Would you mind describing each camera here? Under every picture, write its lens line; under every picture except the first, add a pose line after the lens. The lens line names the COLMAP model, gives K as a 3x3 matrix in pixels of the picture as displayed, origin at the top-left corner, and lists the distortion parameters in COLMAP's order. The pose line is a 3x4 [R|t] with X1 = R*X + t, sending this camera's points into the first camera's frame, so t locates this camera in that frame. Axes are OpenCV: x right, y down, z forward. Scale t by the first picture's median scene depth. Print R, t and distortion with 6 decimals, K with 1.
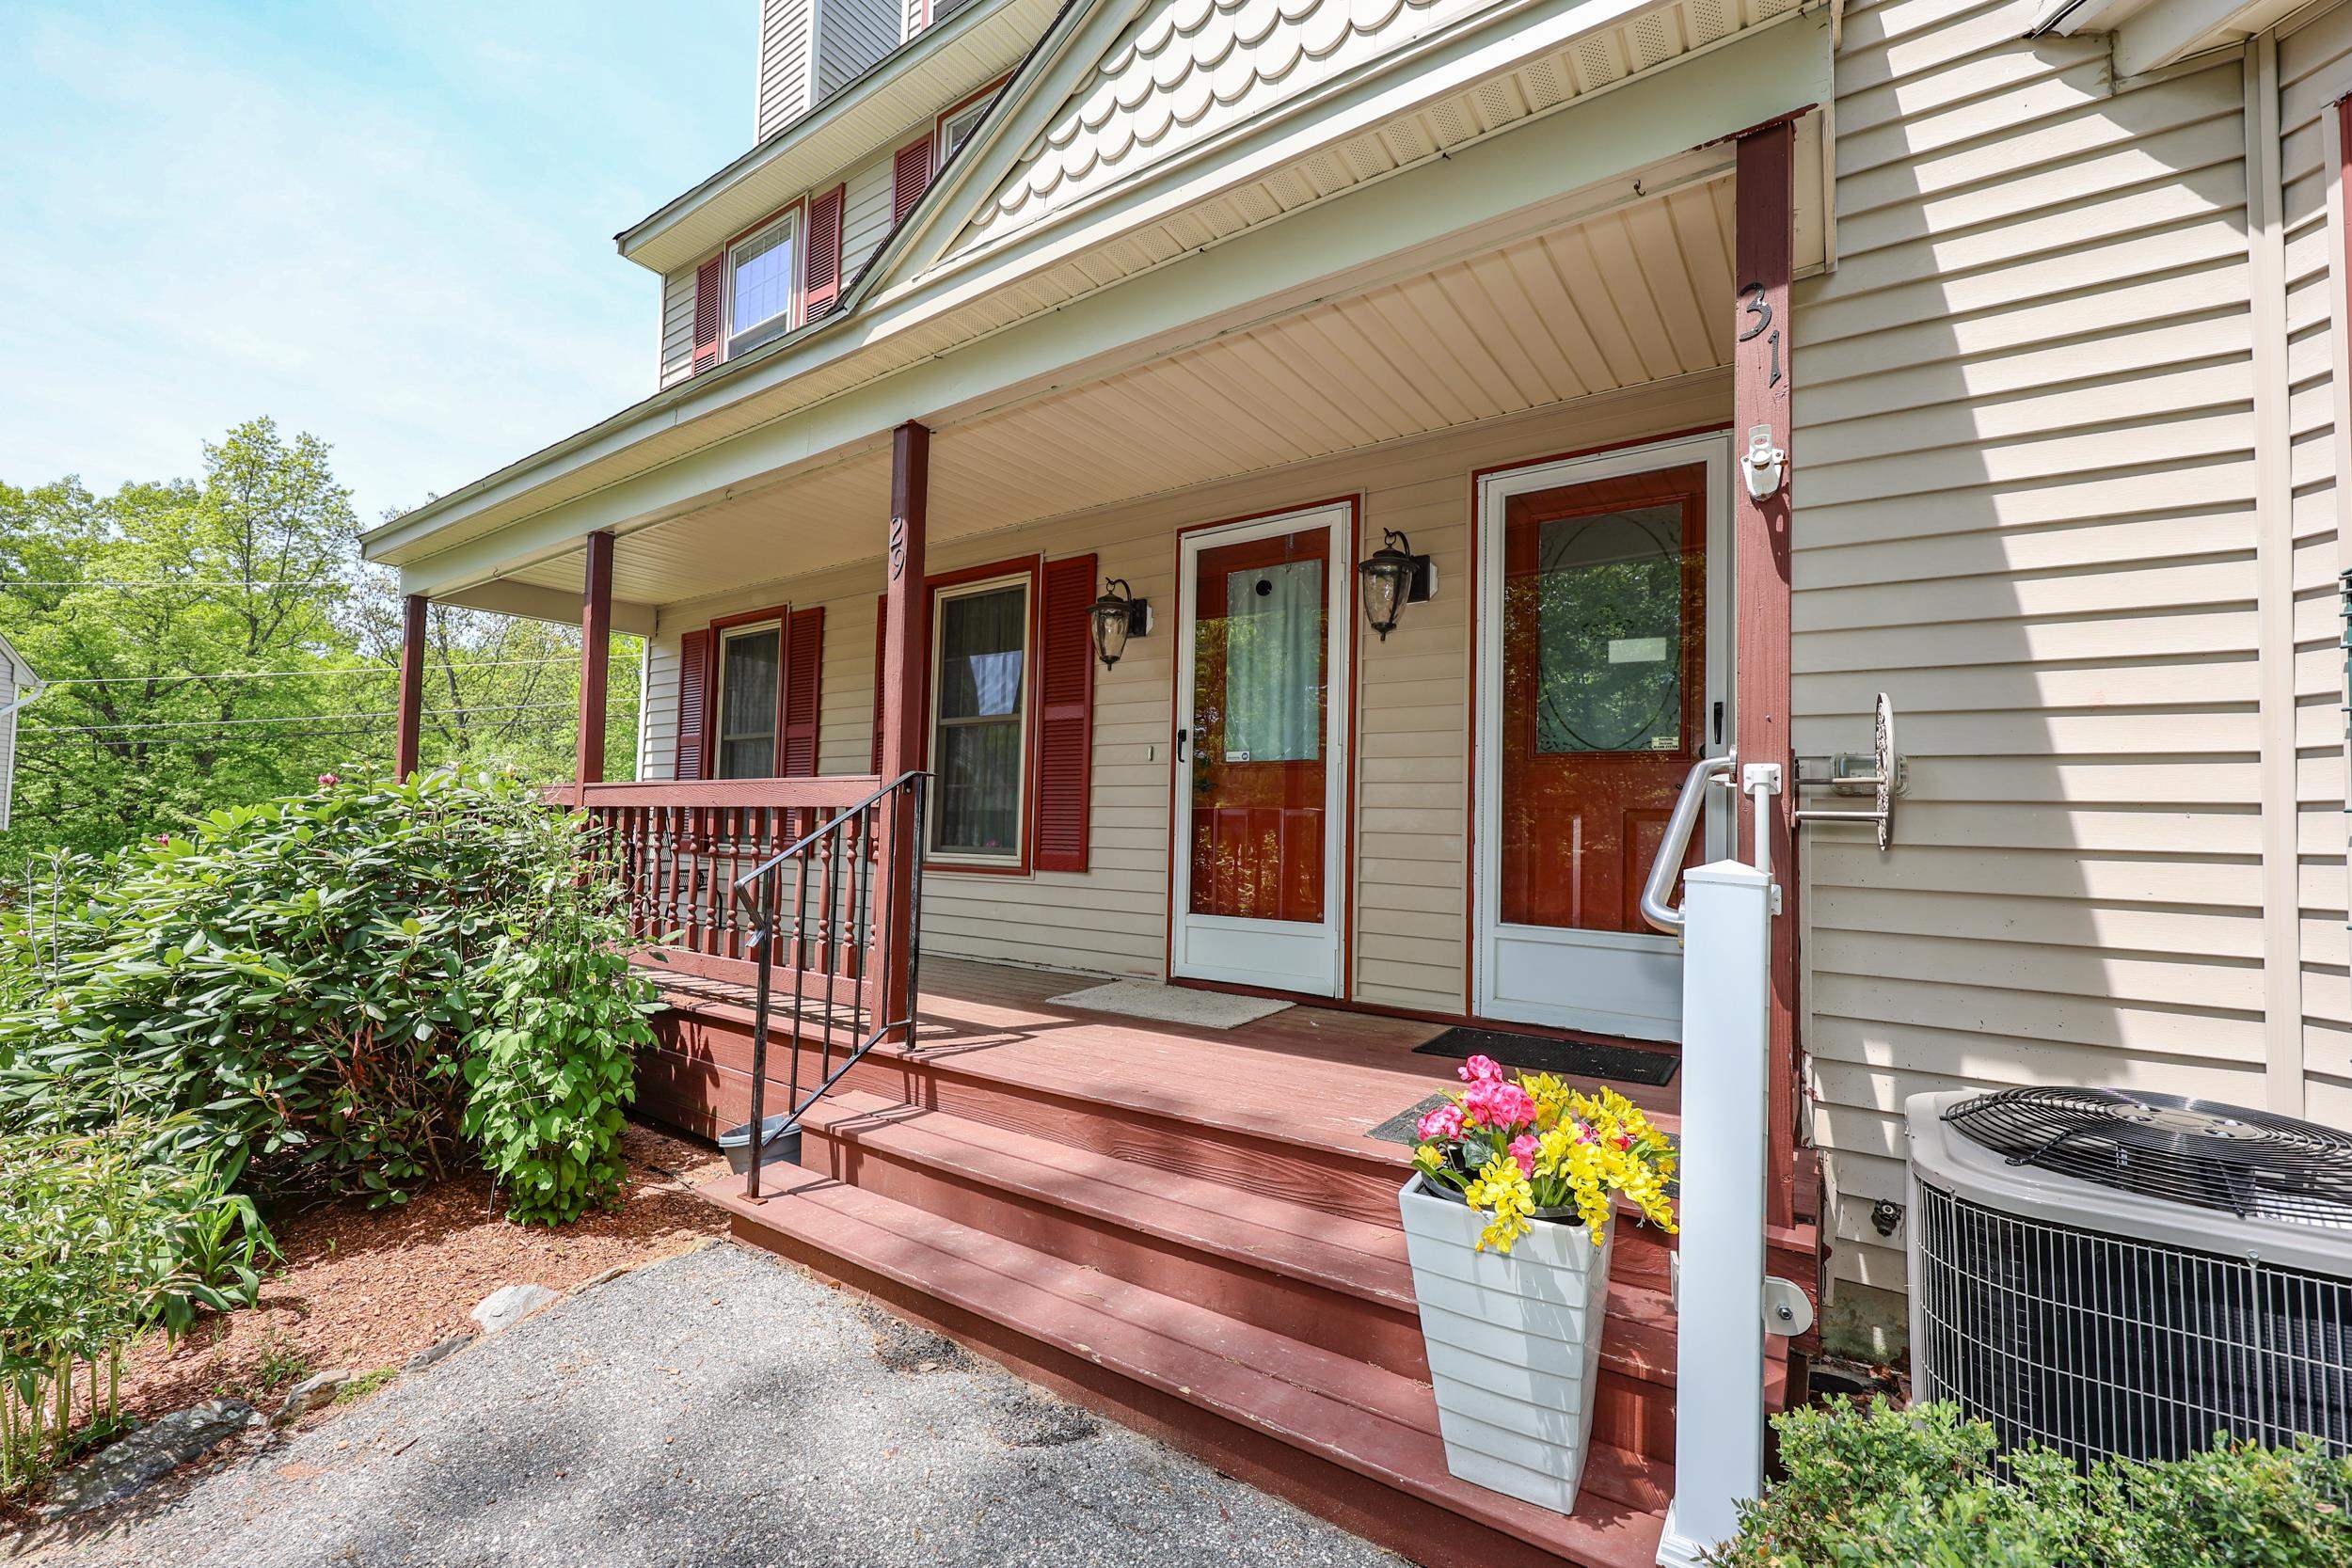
lens RADIAL K [[947.8, 0, 1173.1], [0, 947.8, 785.5], [0, 0, 1]] dist [0.002956, 0.000062]
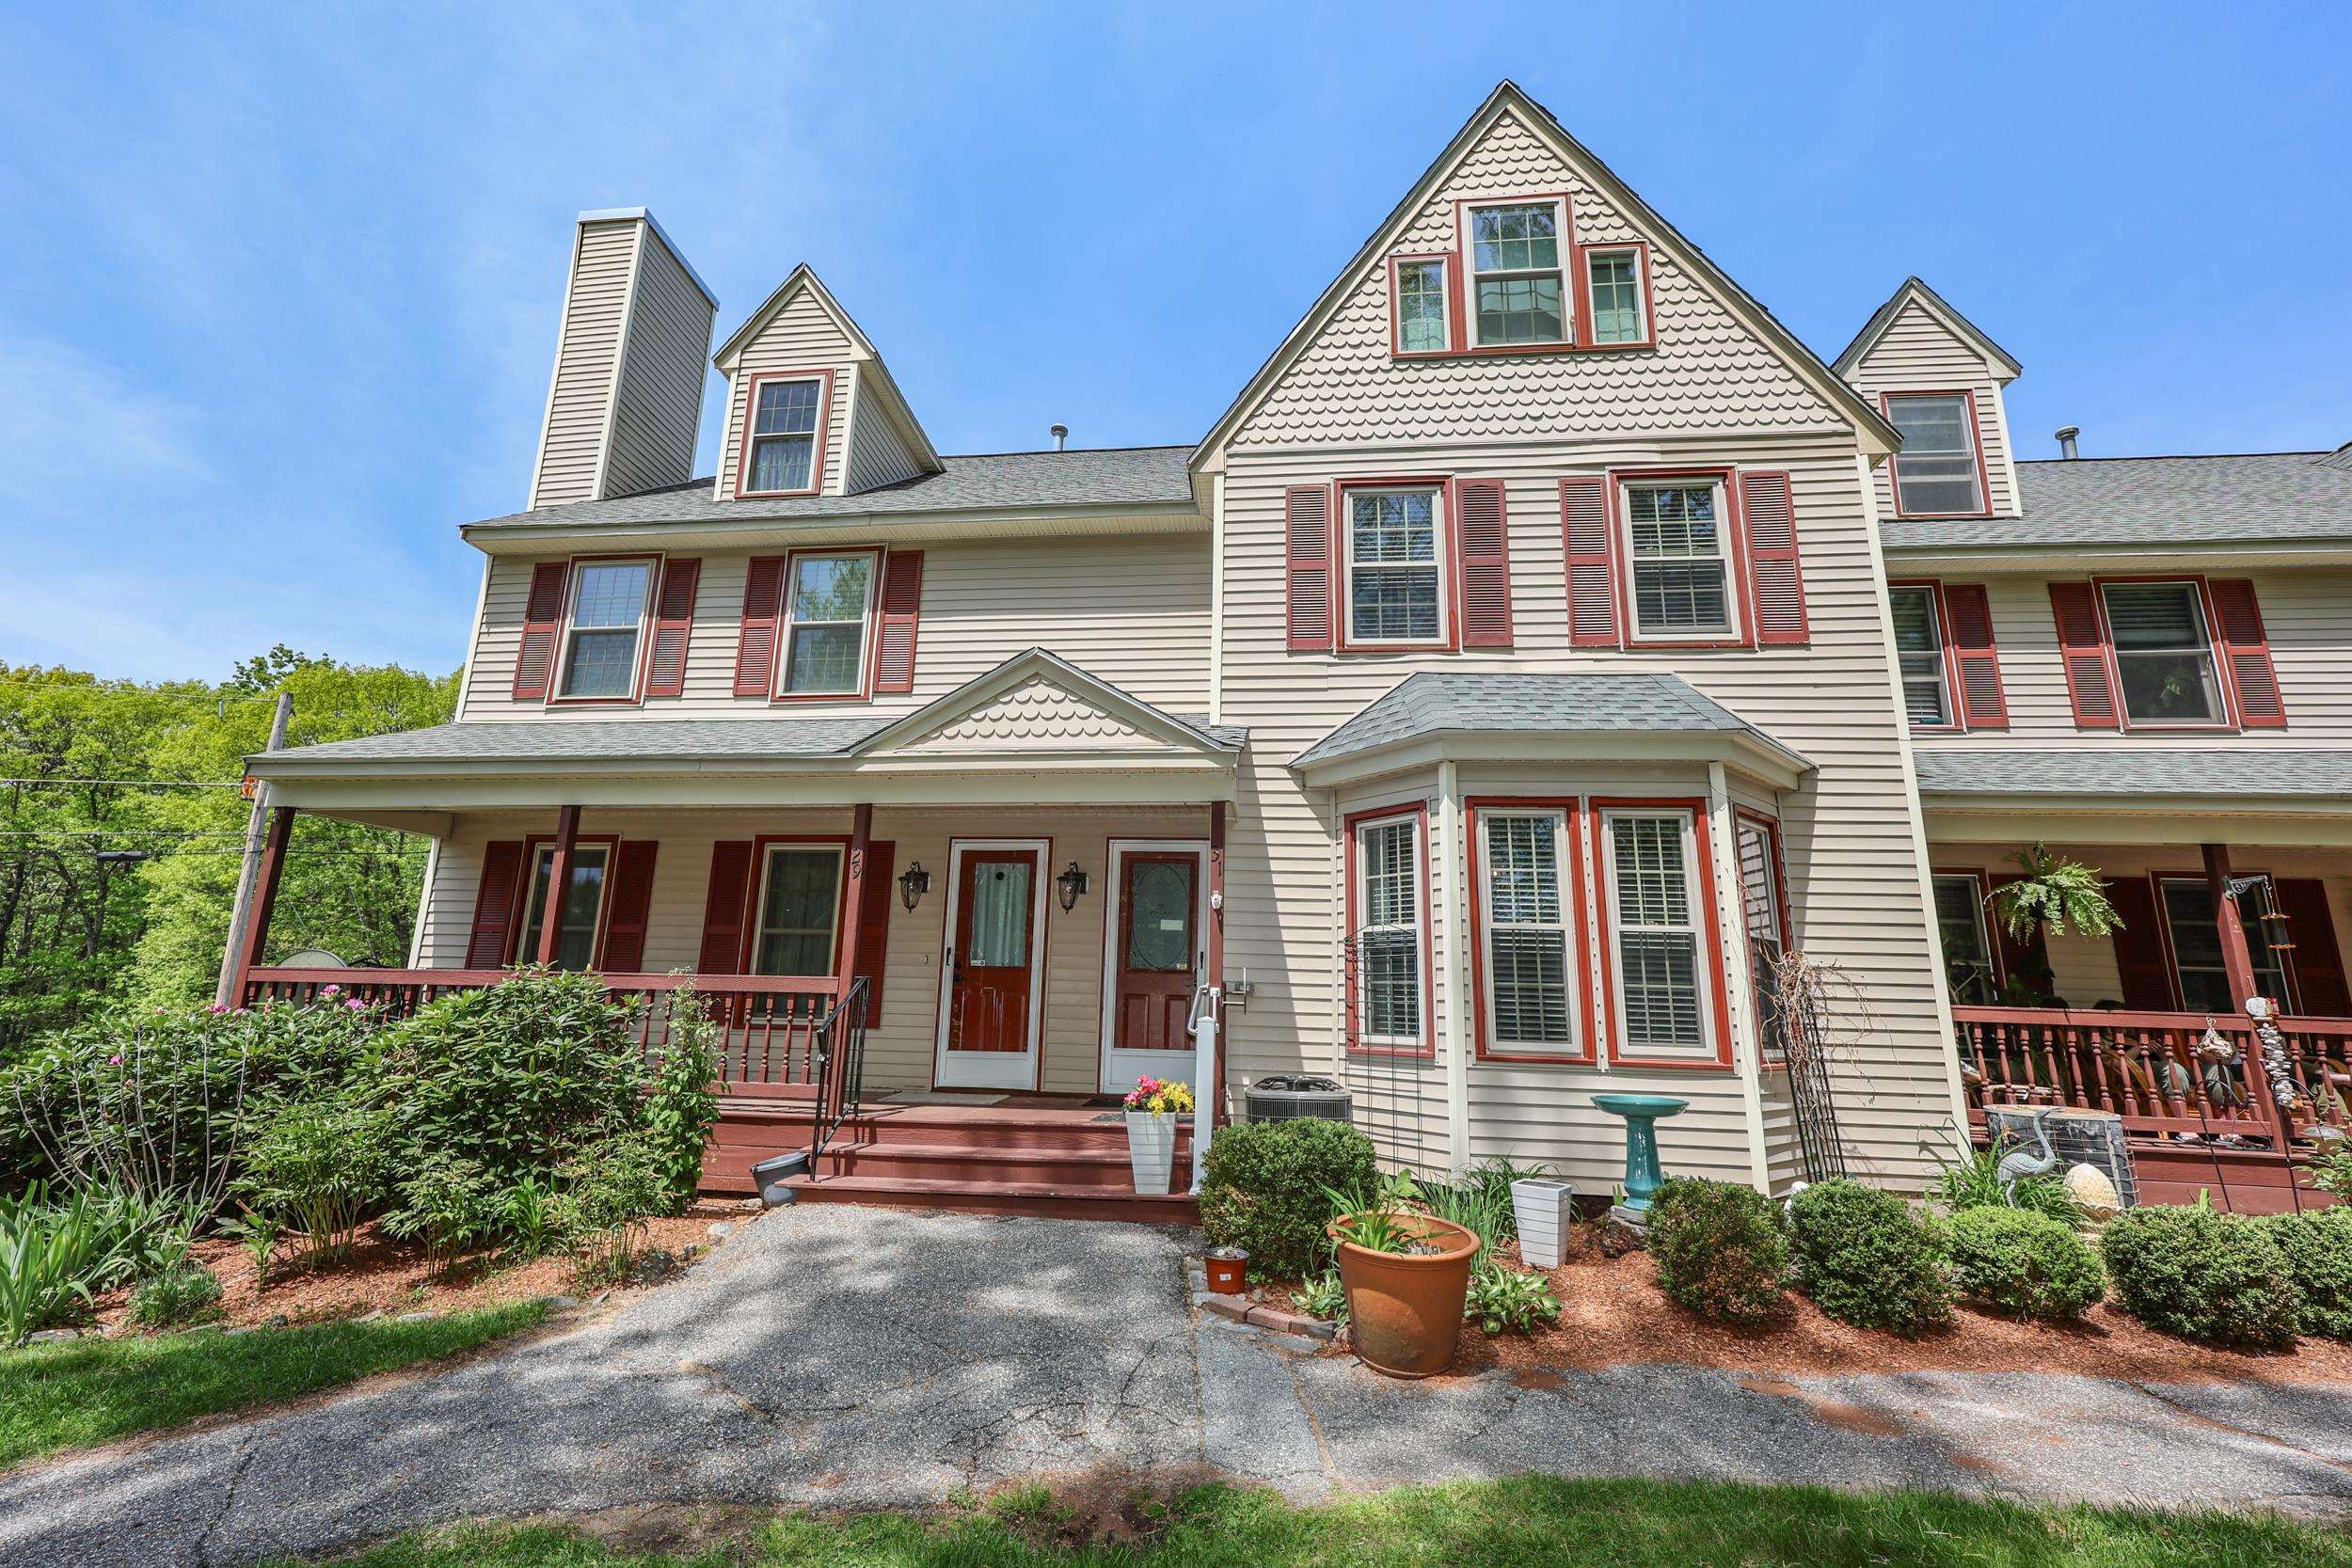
lens RADIAL K [[947.8, 0, 1173.1], [0, 947.8, 785.5], [0, 0, 1]] dist [0.002956, 0.000062]
pose [[0.874002, 0.106320, 0.474148, -0.579903], [-0.026094, 0.984631, -0.172689, -0.069435], [-0.485221, 0.138558, 0.863344, -0.948345]]
